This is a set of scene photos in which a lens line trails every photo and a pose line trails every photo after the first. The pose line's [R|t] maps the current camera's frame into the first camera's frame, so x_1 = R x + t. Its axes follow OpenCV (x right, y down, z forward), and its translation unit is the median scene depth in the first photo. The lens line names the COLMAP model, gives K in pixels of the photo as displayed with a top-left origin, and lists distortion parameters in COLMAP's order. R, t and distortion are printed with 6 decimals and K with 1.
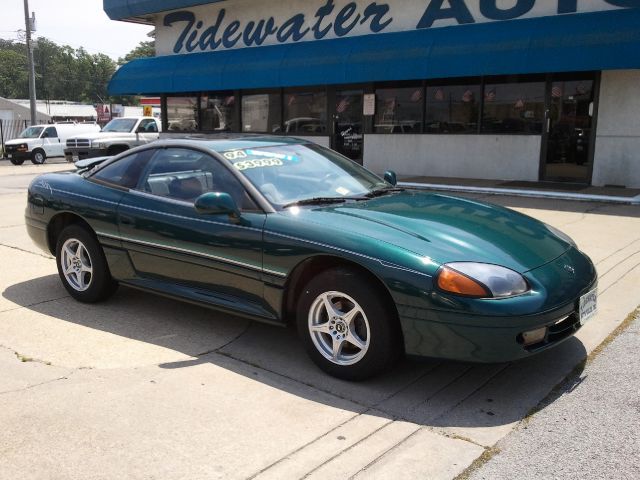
lens RADIAL K [[667.2, 0, 320.0], [0, 667.2, 240.0], [0, 0, 1]] dist [-0.050994, 0.015745]
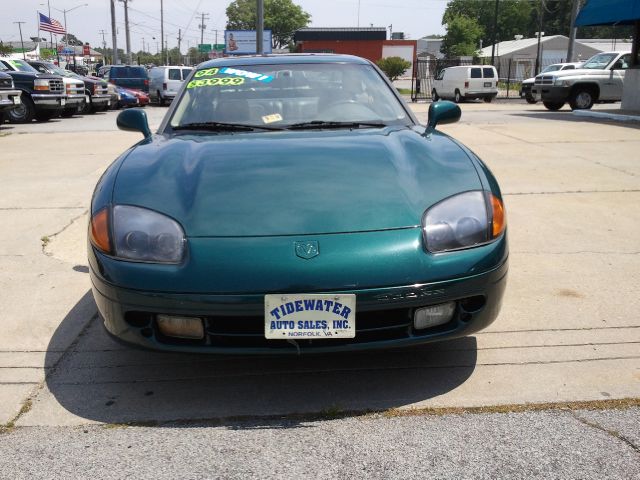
lens RADIAL K [[667.2, 0, 320.0], [0, 667.2, 240.0], [0, 0, 1]] dist [-0.050994, 0.015745]
pose [[0.630226, 0.175847, -0.756236, 0.757278], [-0.111726, 0.984417, 0.135797, -0.050444], [0.768331, -0.001092, 0.640051, 0.532716]]
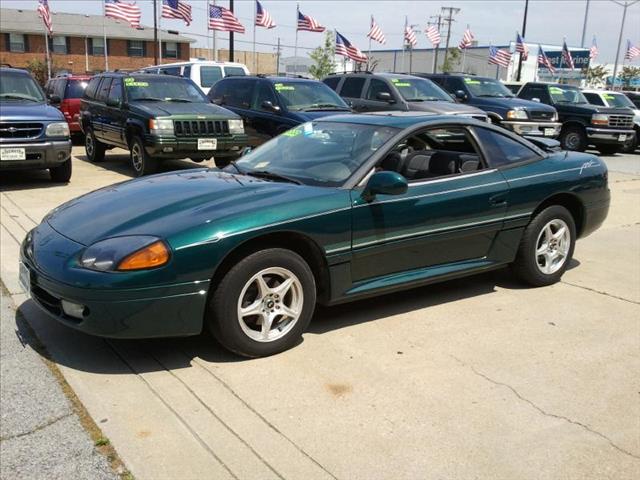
lens RADIAL K [[667.2, 0, 320.0], [0, 667.2, 240.0], [0, 0, 1]] dist [-0.050994, 0.015745]
pose [[-0.325994, 0.189371, -0.926211, 1.025650], [-0.189119, 0.946864, 0.260157, -0.264086], [0.926262, 0.259974, -0.272859, 1.455985]]
